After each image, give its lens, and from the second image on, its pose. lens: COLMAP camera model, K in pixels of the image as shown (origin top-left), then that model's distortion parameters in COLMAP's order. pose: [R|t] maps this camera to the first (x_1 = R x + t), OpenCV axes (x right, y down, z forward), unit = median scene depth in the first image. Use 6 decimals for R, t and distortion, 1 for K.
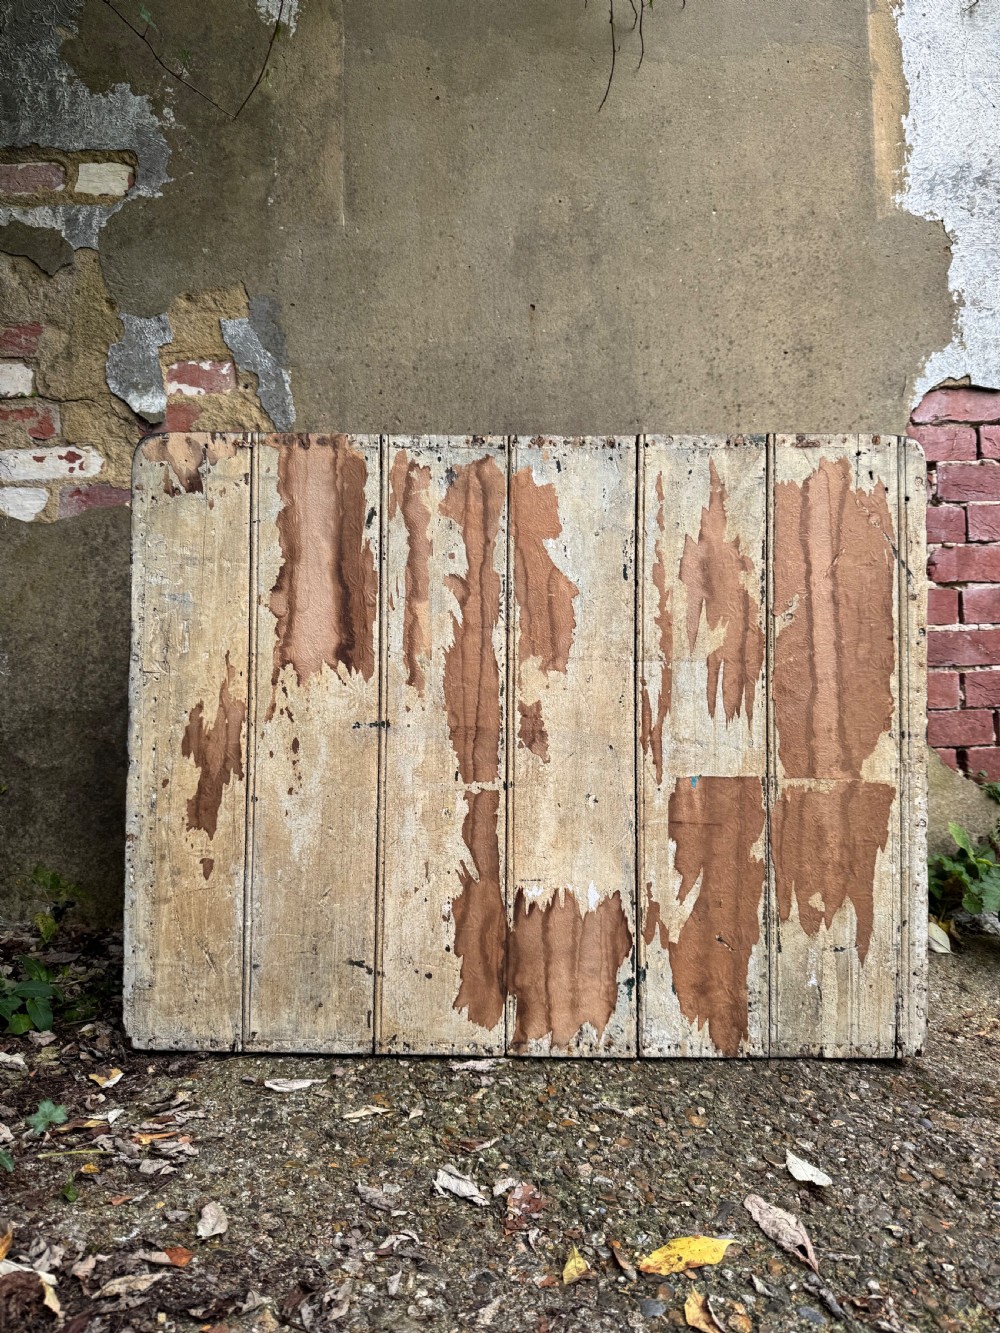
lens RADIAL K [[948.3, 0, 504.7], [0, 948.3, 669.6], [0, 0, 1]] dist [-0.010208, -0.008449]
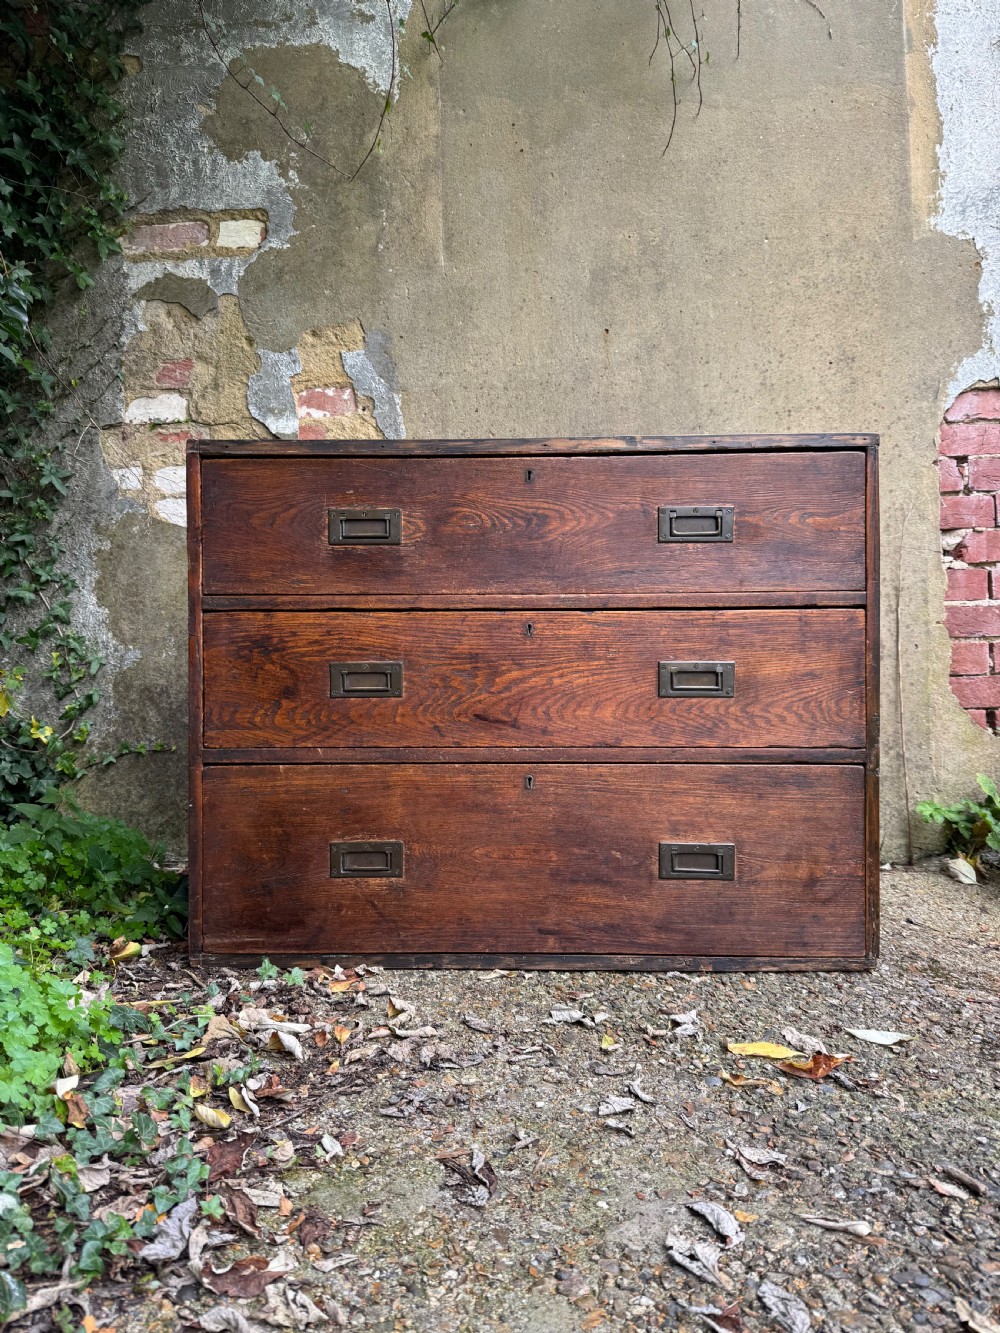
lens RADIAL K [[948.3, 0, 500.2], [0, 948.3, 671.0], [0, 0, 1]] dist [-0.010208, -0.008449]
pose [[0.997354, -0.010926, -0.071871, -0.021781], [0.012395, 0.999722, 0.020034, 0.007426], [0.071632, -0.020872, 0.997213, -0.170707]]
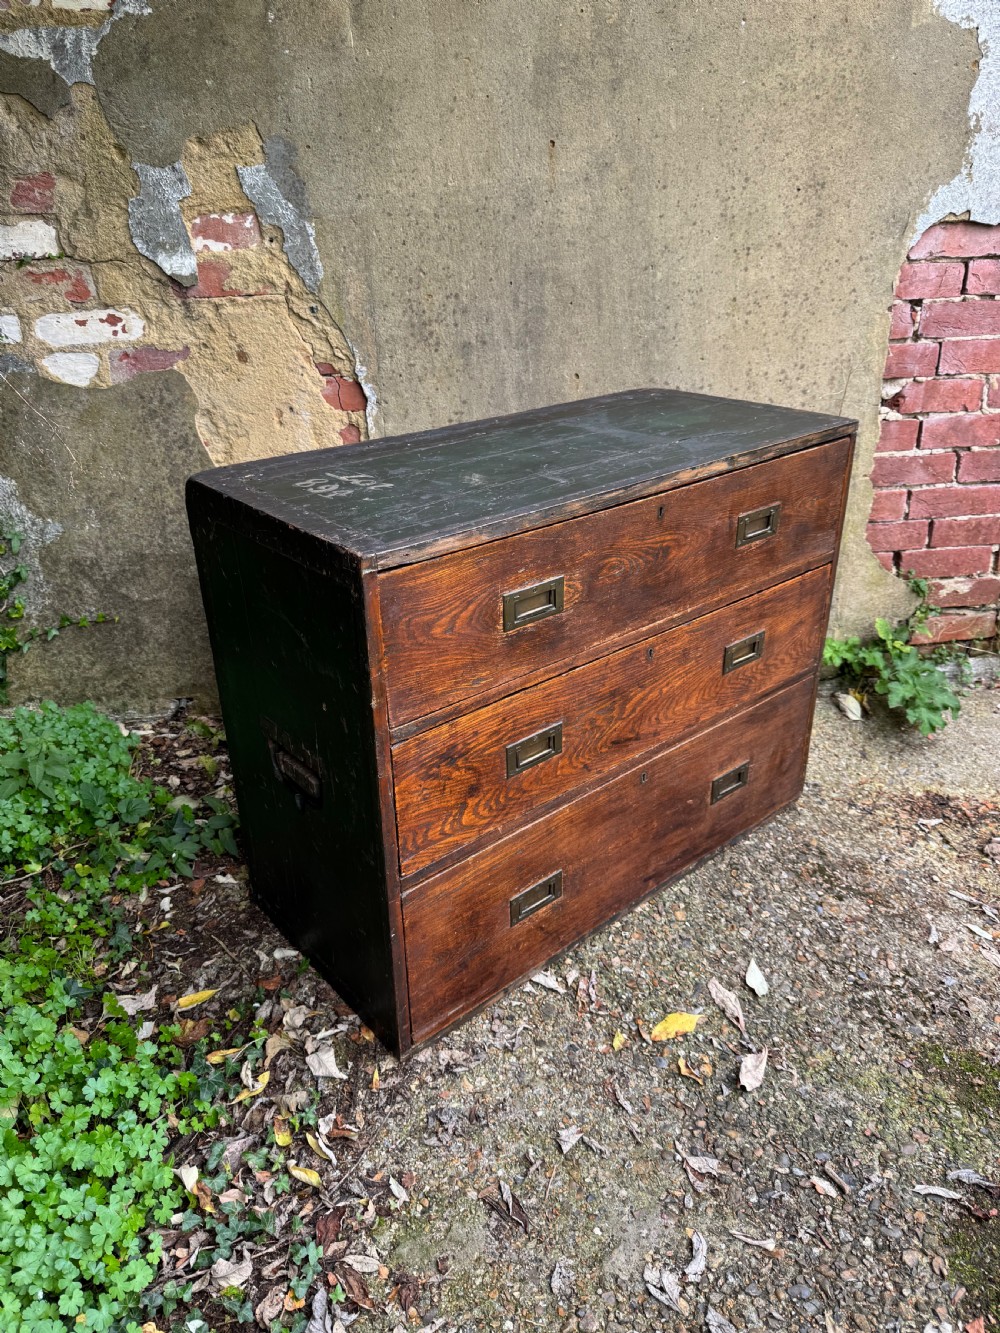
lens RADIAL K [[948.3, 0, 502.9], [0, 948.3, 665.0], [0, 0, 1]] dist [-0.010208, -0.008449]
pose [[0.998473, -0.036678, 0.041307, -0.082973], [0.013241, 0.884870, 0.465650, -0.362349], [-0.053630, -0.464392, 0.884004, -0.121965]]
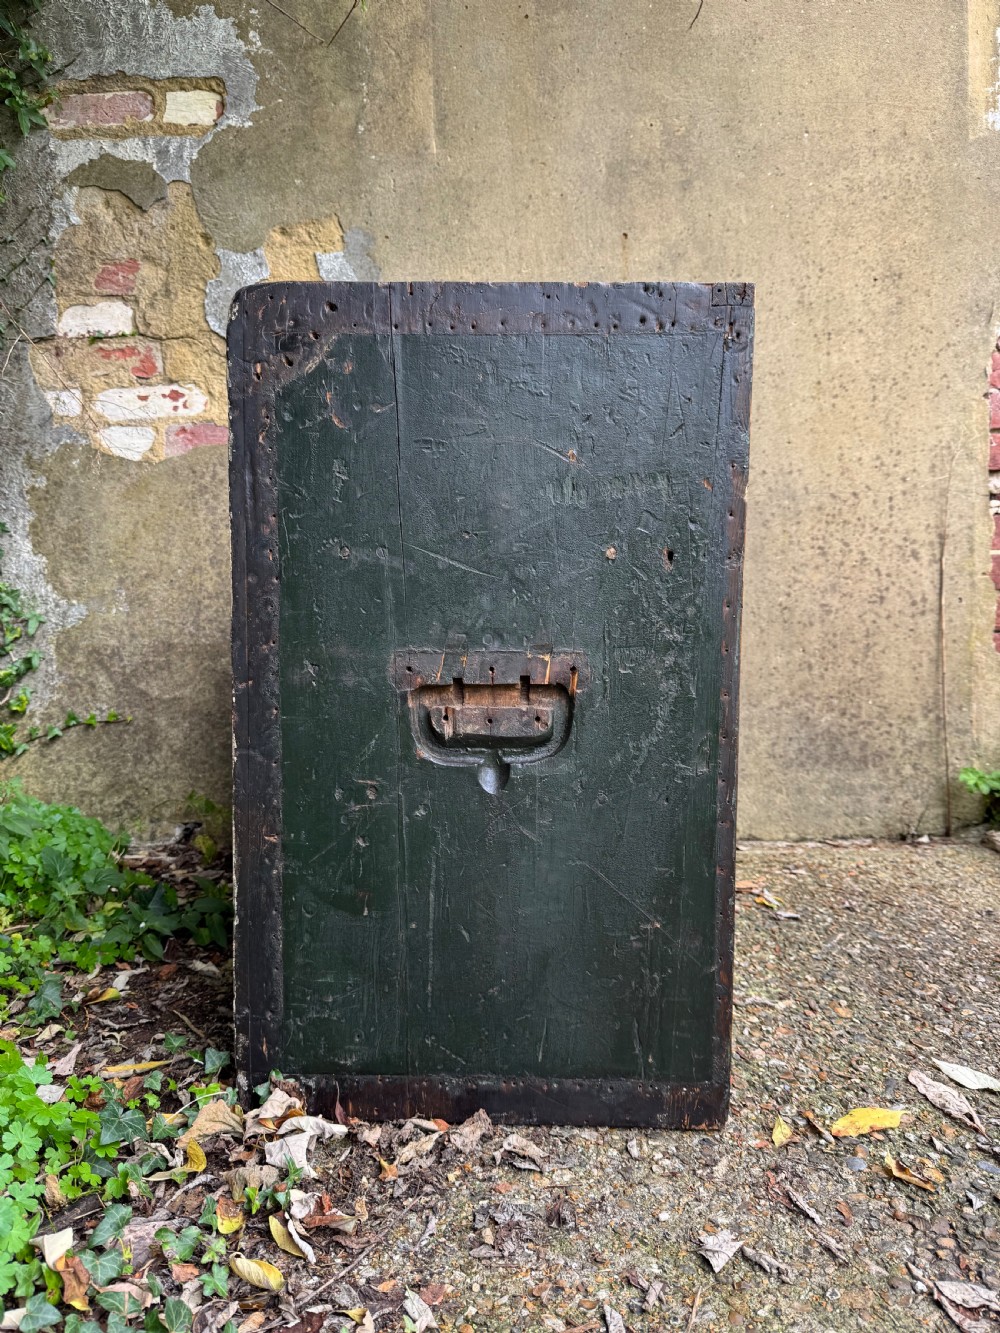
lens RADIAL K [[948.3, 0, 498.8], [0, 948.3, 674.1], [0, 0, 1]] dist [-0.010208, -0.008449]
pose [[0.999906, -0.012909, -0.004602, -0.106146], [0.013302, 0.994968, 0.099309, -0.021955], [0.003297, -0.099361, 0.995046, -0.045226]]
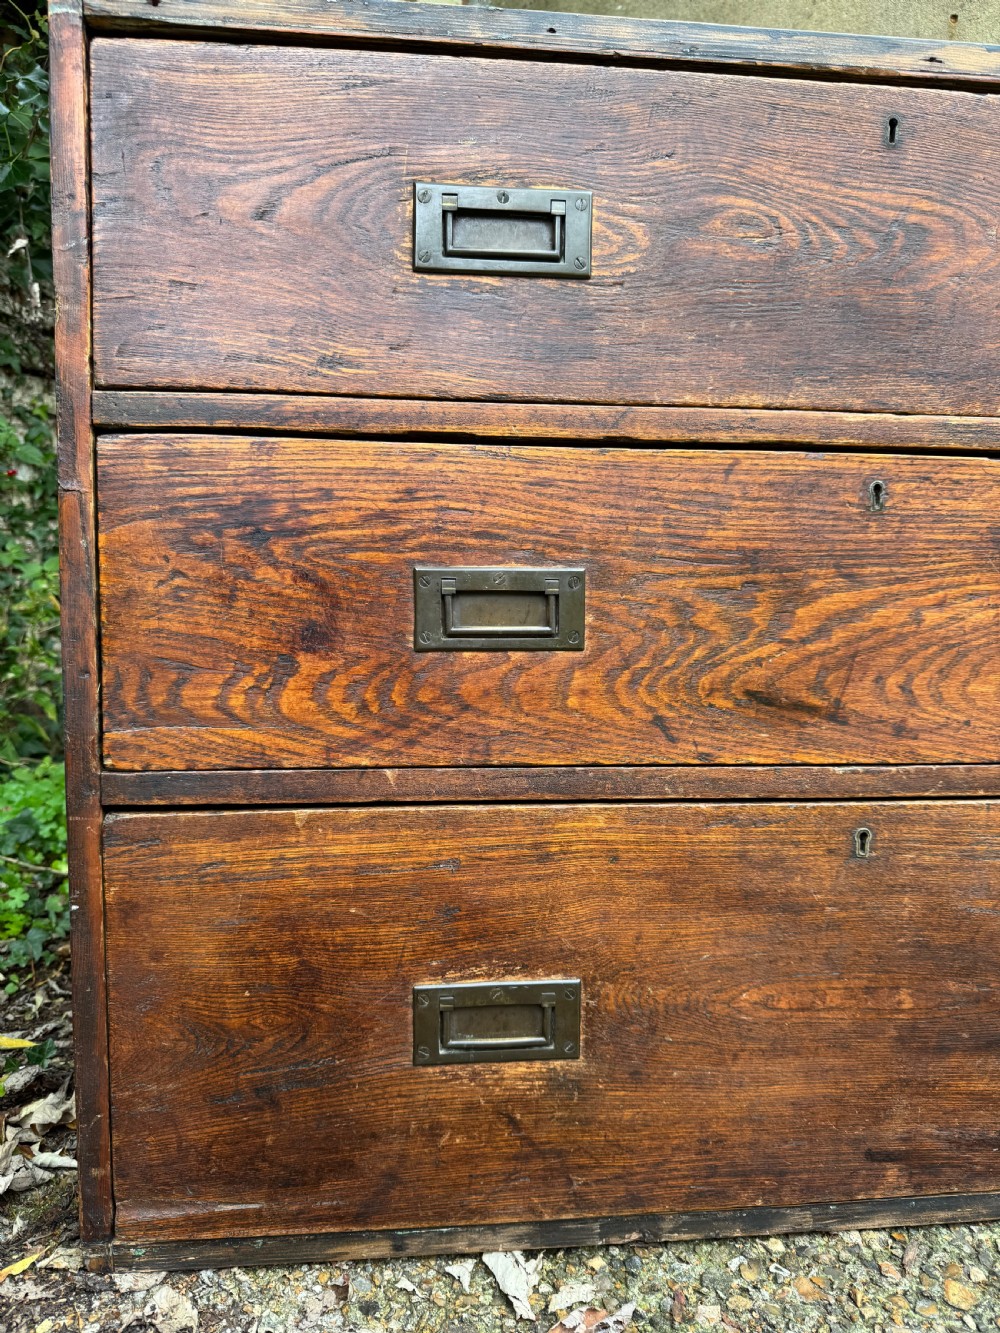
lens RADIAL K [[948.3, 0, 497.1], [0, 948.3, 676.5], [0, 0, 1]] dist [-0.010208, -0.008449]
pose [[0.846790, 0.054141, -0.529164, 0.134118], [0.003436, 0.994229, 0.107222, 0.016075], [0.531916, -0.092613, 0.841718, 0.211686]]
